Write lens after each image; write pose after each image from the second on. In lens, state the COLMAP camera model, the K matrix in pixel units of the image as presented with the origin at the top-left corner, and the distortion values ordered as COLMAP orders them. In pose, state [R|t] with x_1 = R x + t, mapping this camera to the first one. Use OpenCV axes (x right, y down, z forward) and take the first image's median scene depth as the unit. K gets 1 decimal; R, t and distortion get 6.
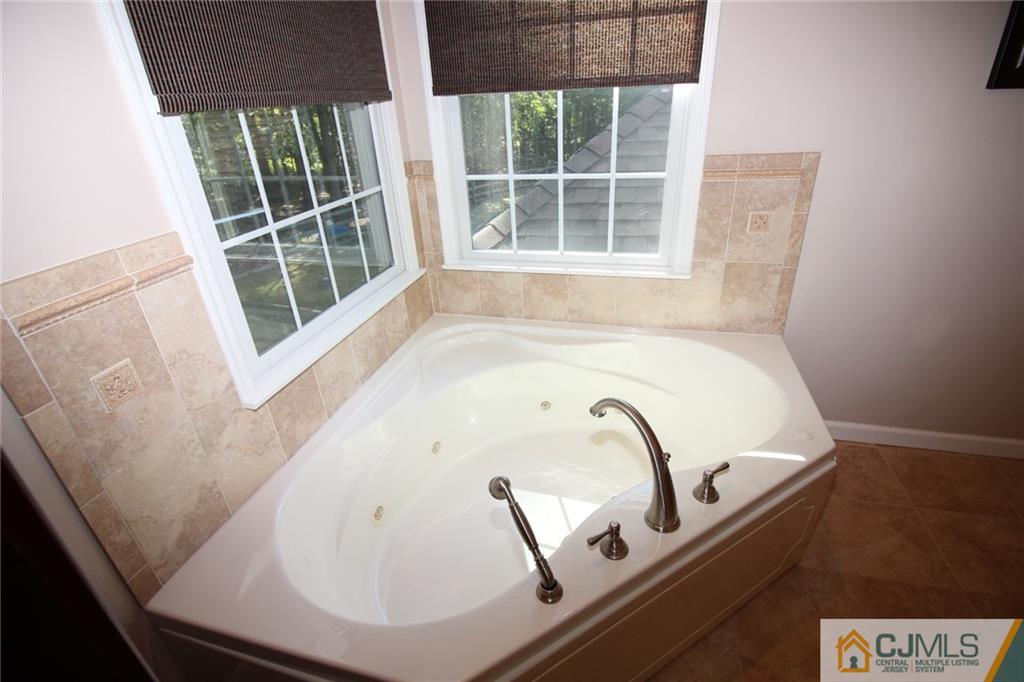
lens RADIAL K [[481.6, 0, 512.8], [0, 481.6, 336.1], [0, 0, 1]] dist [0.001814, -0.011227]
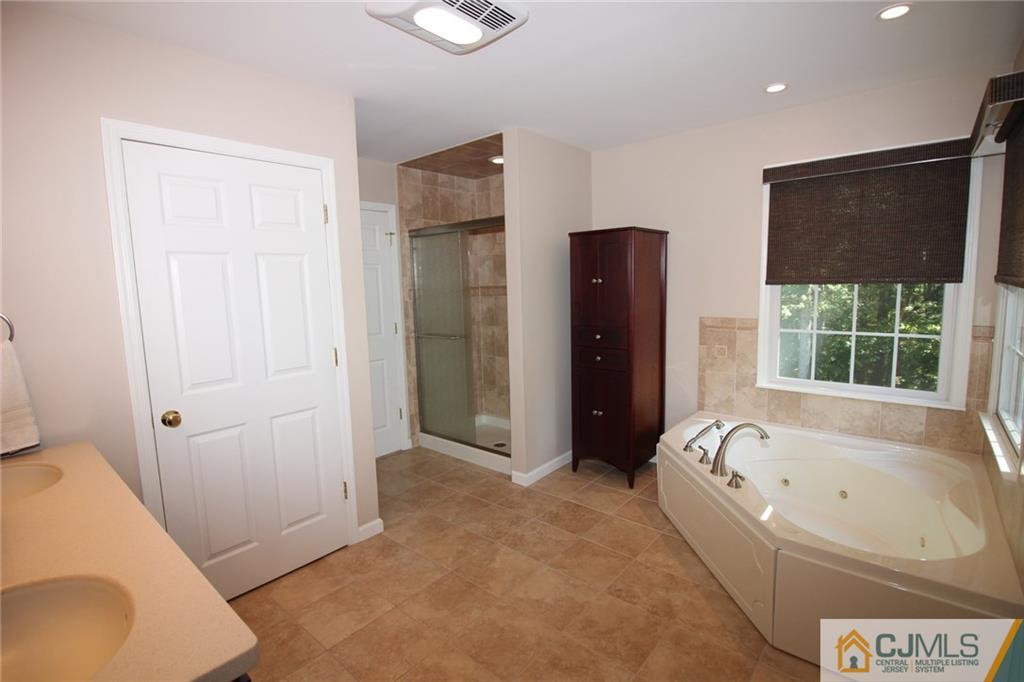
lens RADIAL K [[481.6, 0, 512.8], [0, 481.6, 336.1], [0, 0, 1]] dist [0.001814, -0.011227]
pose [[-0.436622, 0.156962, -0.885846, 2.158363], [-0.362106, 0.870718, 0.332759, -0.449274], [0.823553, 0.466061, -0.323338, 0.576473]]
